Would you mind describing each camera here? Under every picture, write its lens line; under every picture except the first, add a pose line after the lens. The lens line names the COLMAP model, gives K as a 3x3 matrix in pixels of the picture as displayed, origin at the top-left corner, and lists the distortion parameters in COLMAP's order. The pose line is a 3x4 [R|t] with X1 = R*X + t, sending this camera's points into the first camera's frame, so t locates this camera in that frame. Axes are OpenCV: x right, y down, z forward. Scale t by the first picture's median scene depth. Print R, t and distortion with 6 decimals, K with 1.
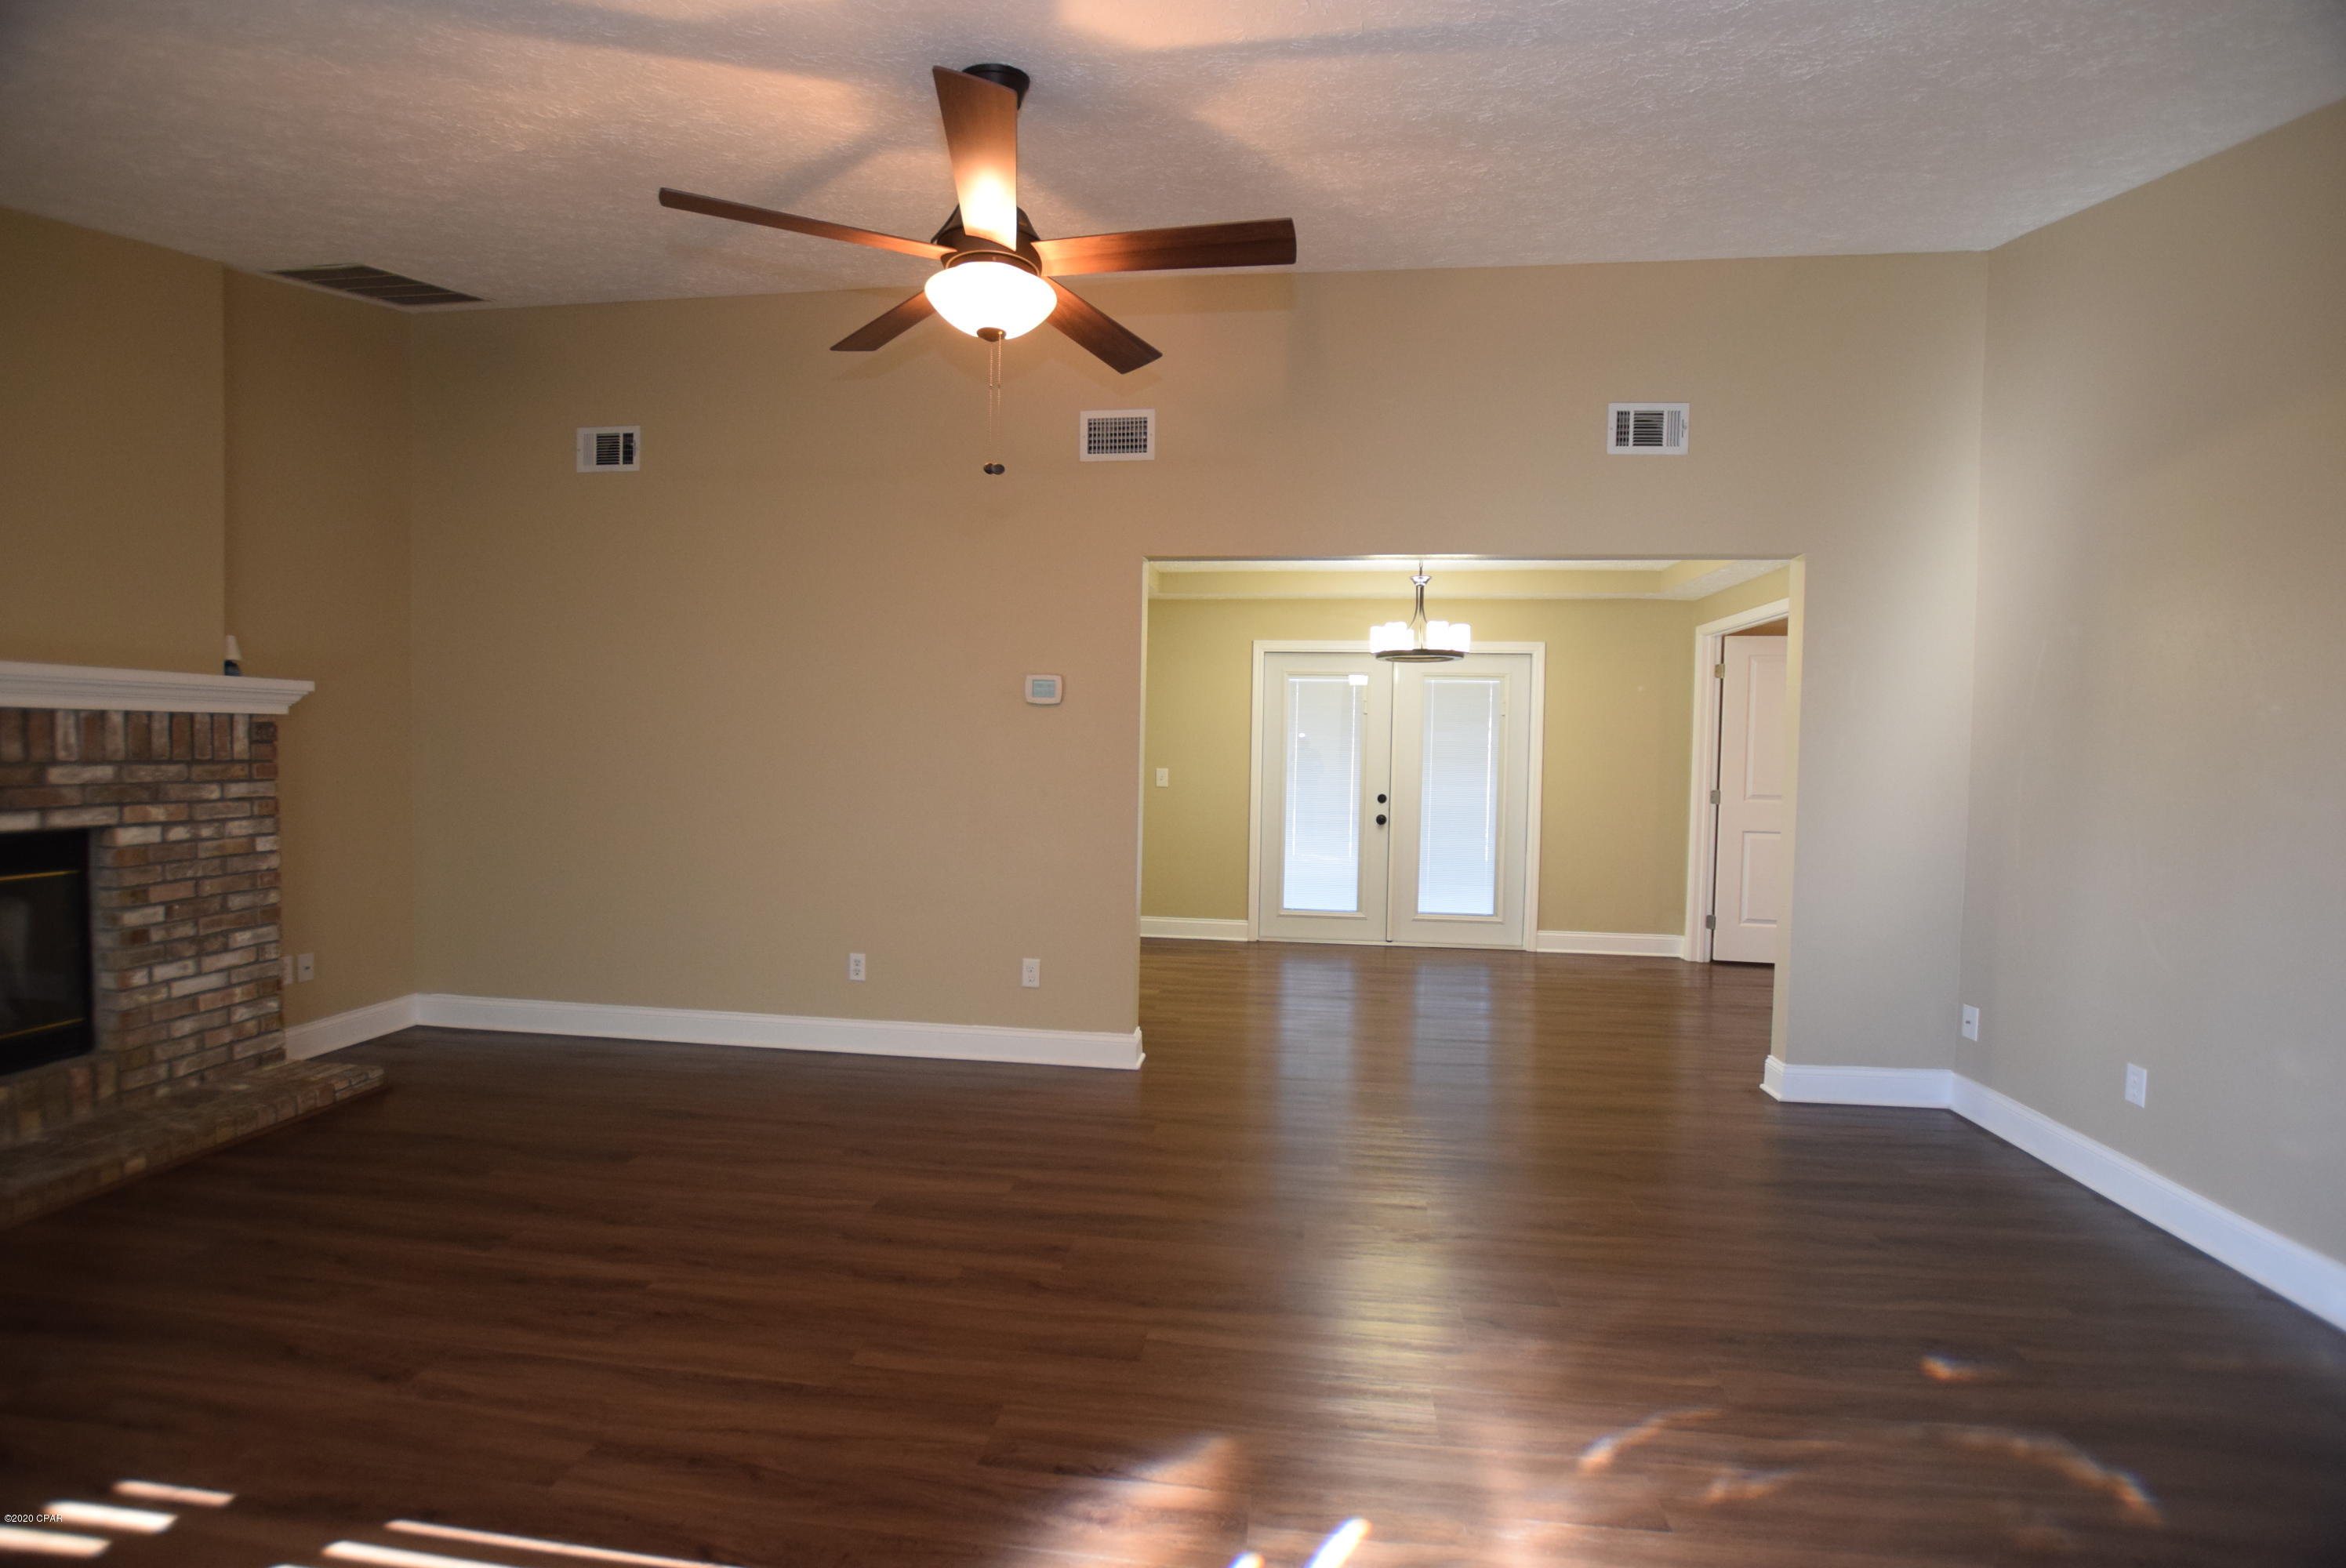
lens RADIAL K [[1037.7, 0, 1173.5], [0, 1037.7, 794.6], [0, 0, 1]] dist [-0.032300, 0.004282]
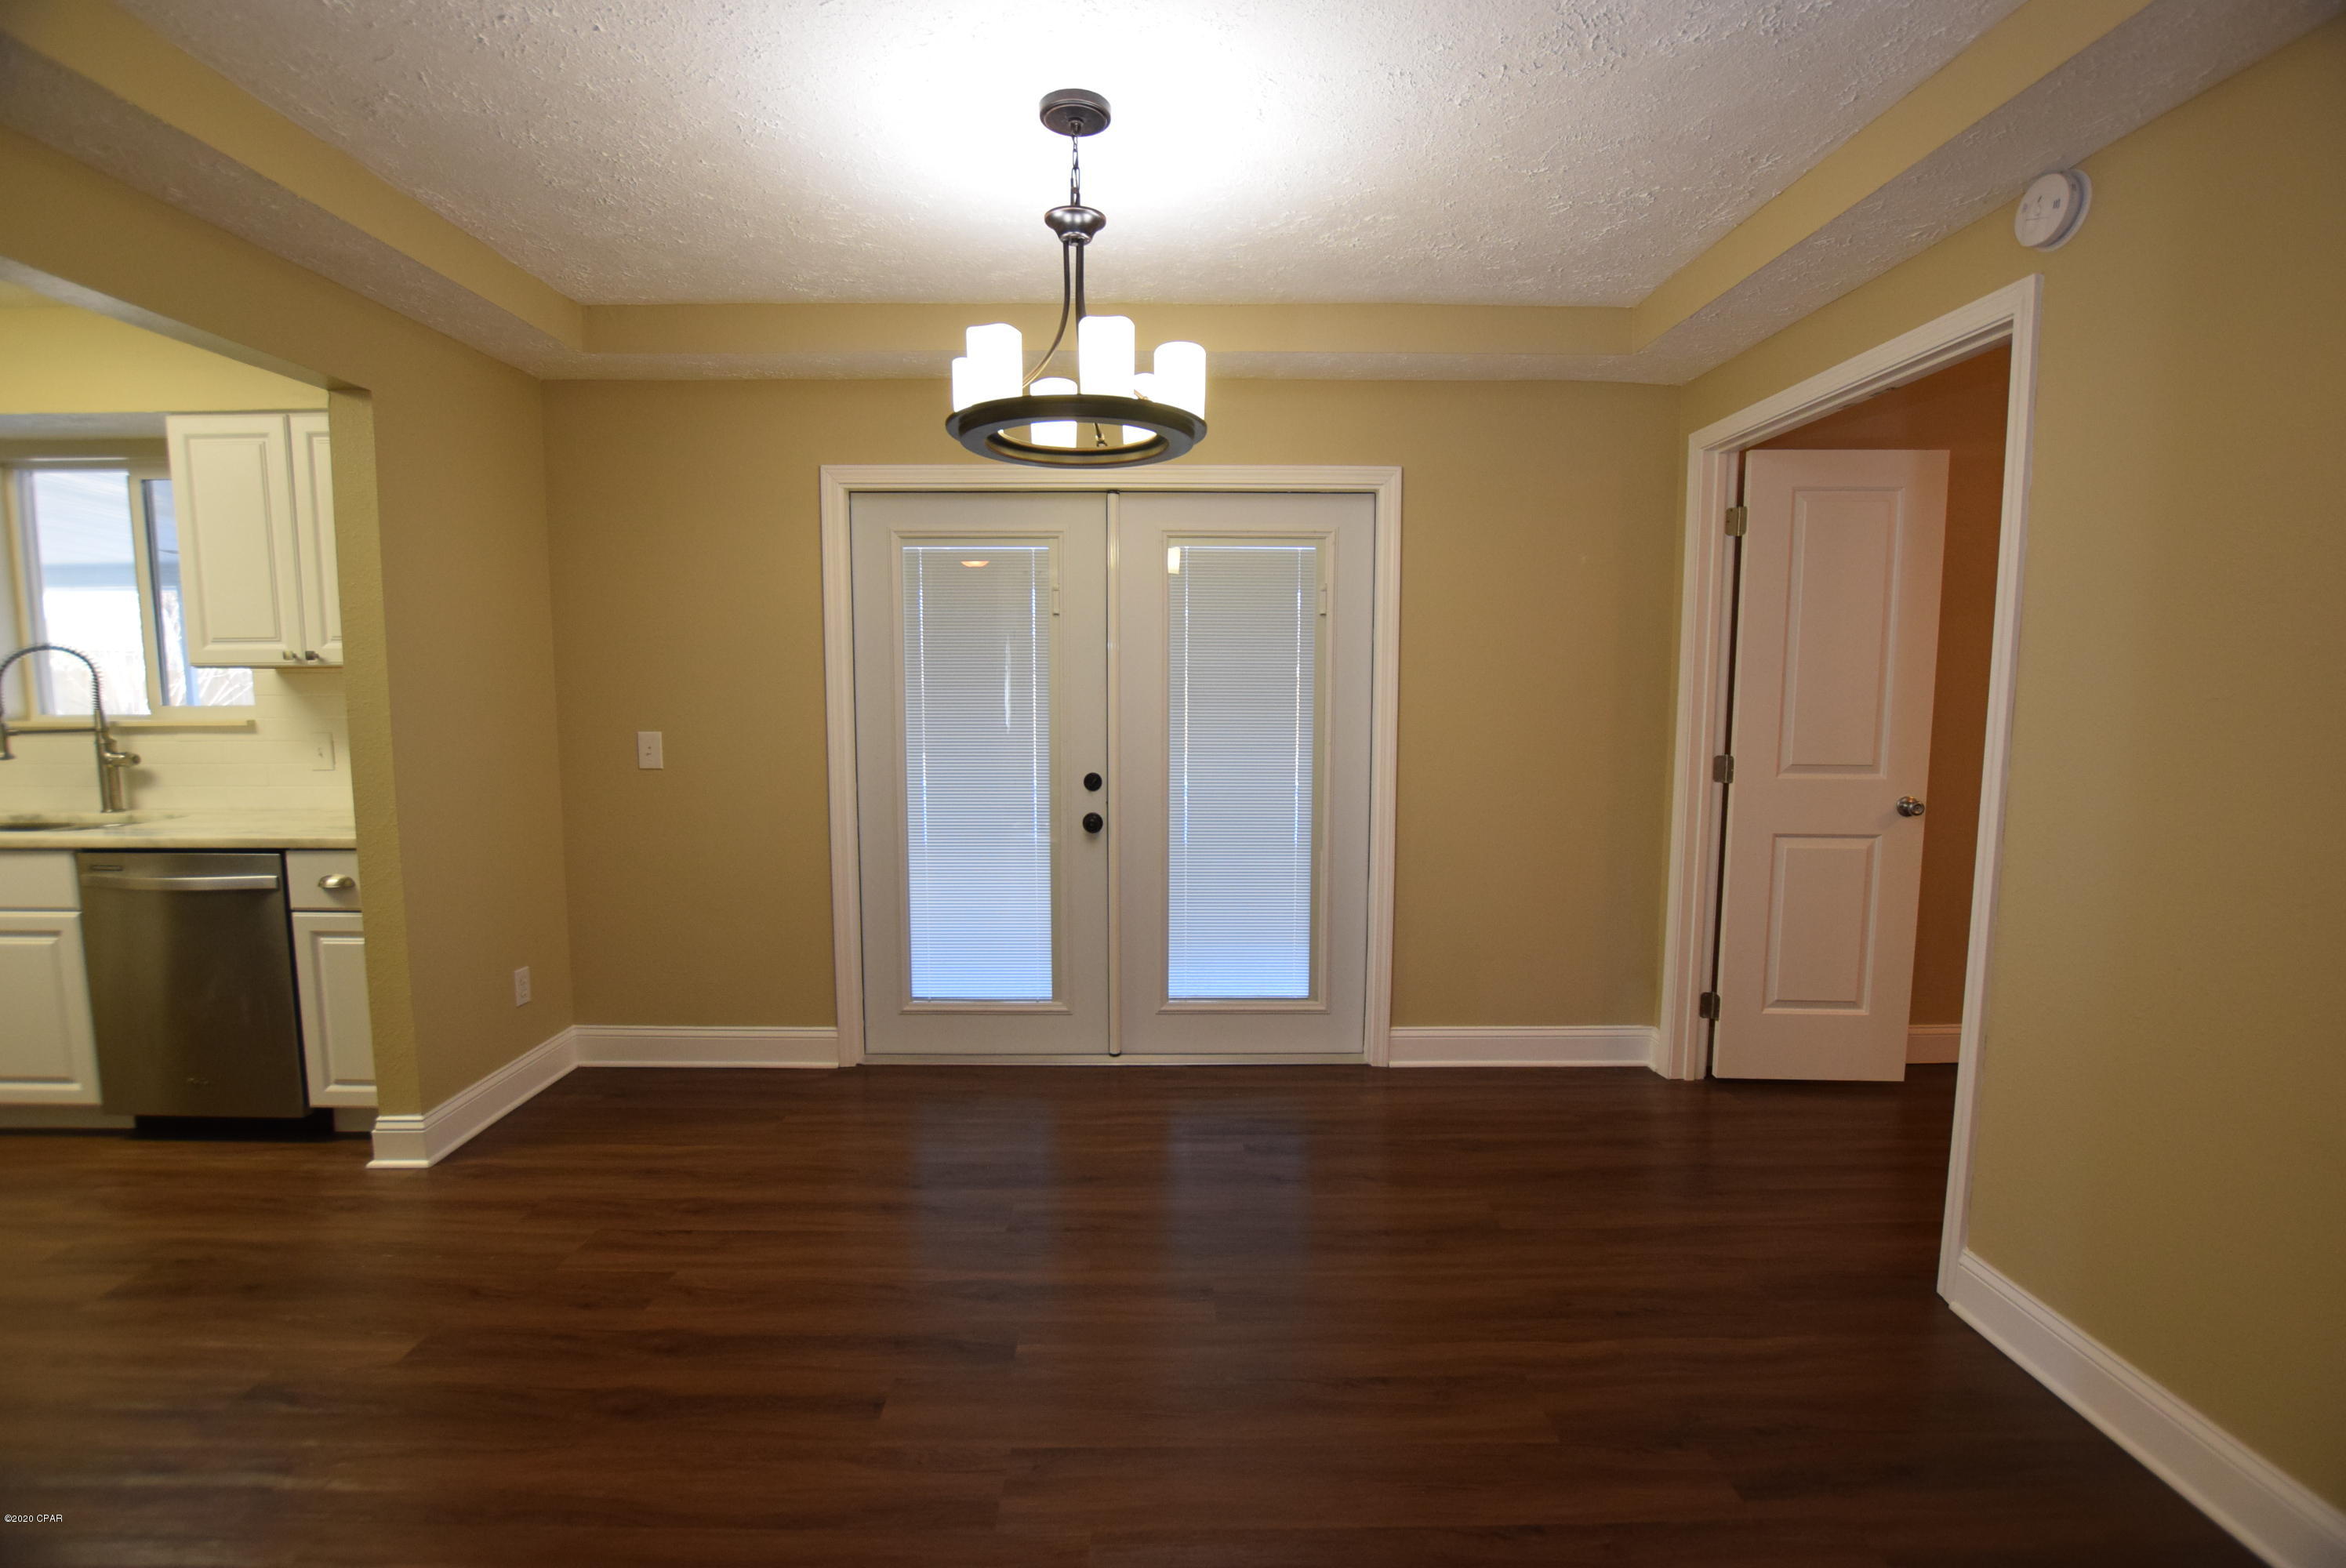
lens RADIAL K [[1037.7, 0, 1166.1], [0, 1037.7, 788.4], [0, 0, 1]] dist [-0.032300, 0.004282]
pose [[0.992146, -0.027968, 0.121922, 0.329003], [0.020500, 0.997860, 0.062082, -0.044967], [-0.123397, -0.059095, 0.990596, 0.923541]]
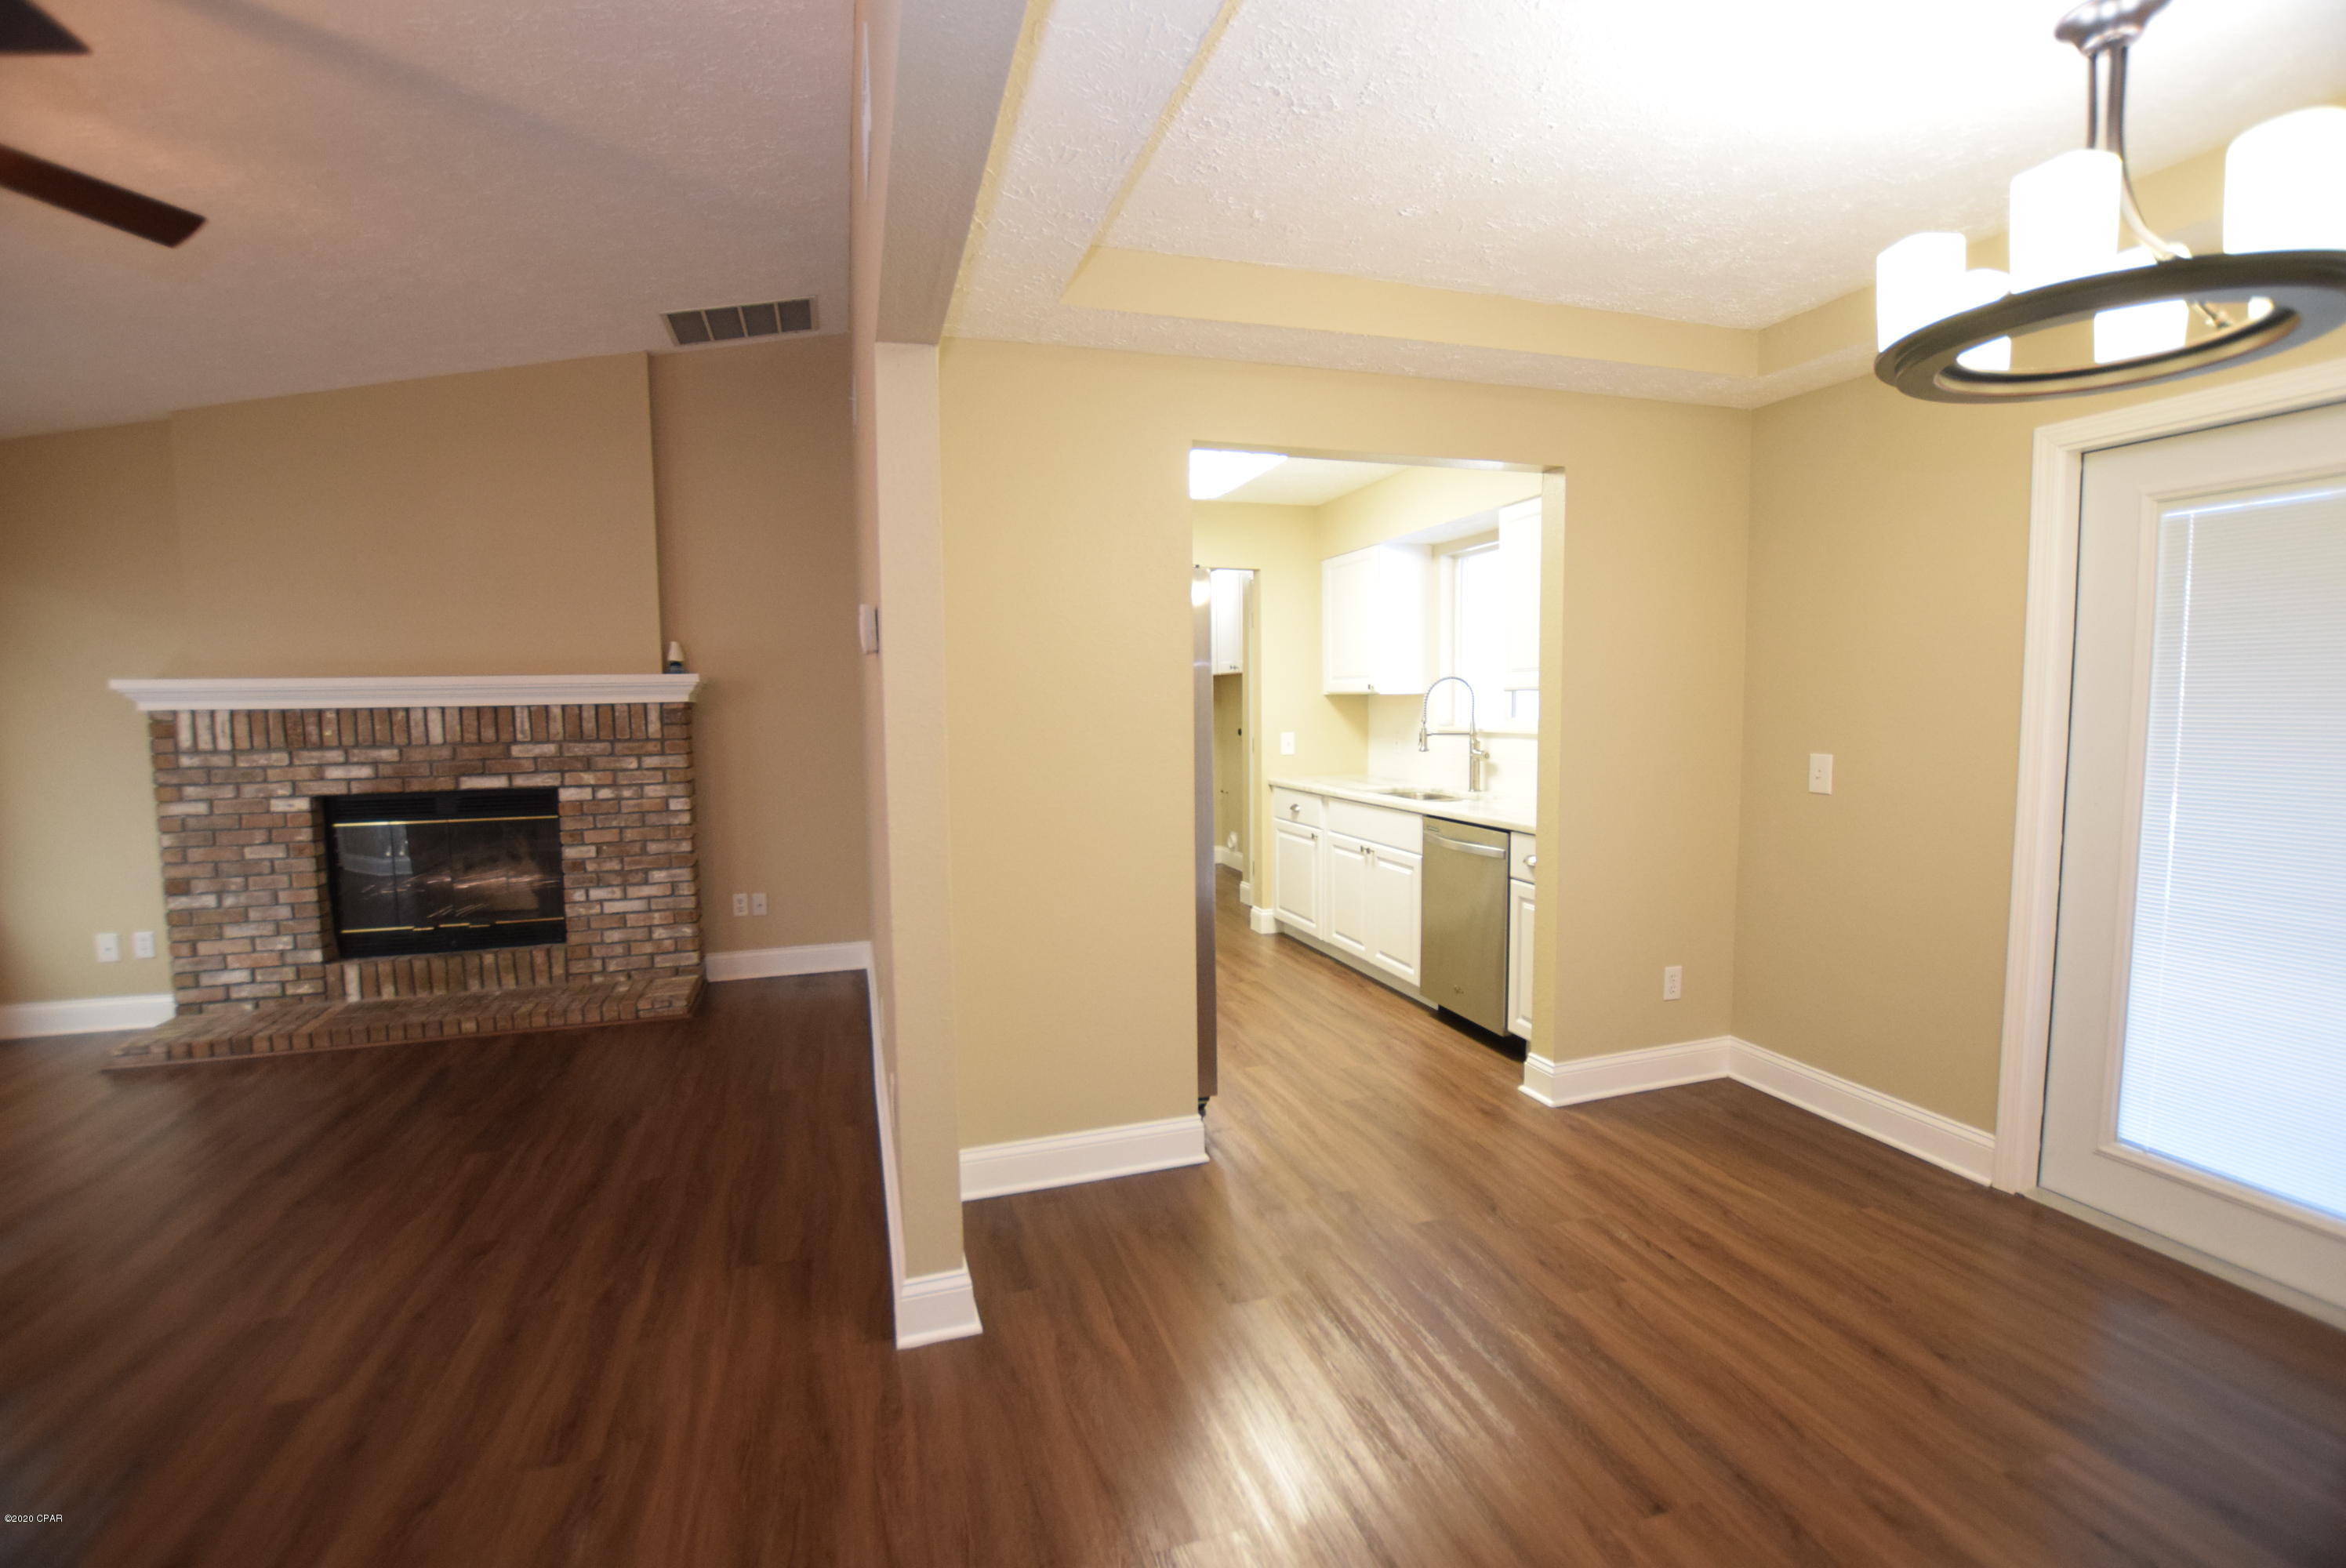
lens RADIAL K [[1037.7, 0, 1193.6], [0, 1037.7, 789.0], [0, 0, 1]] dist [-0.032300, 0.004282]
pose [[0.423327, 0.057452, -0.904154, 0.550017], [-0.021155, 0.998342, 0.053532, -0.053722], [0.905730, -0.003534, 0.423840, 1.047023]]
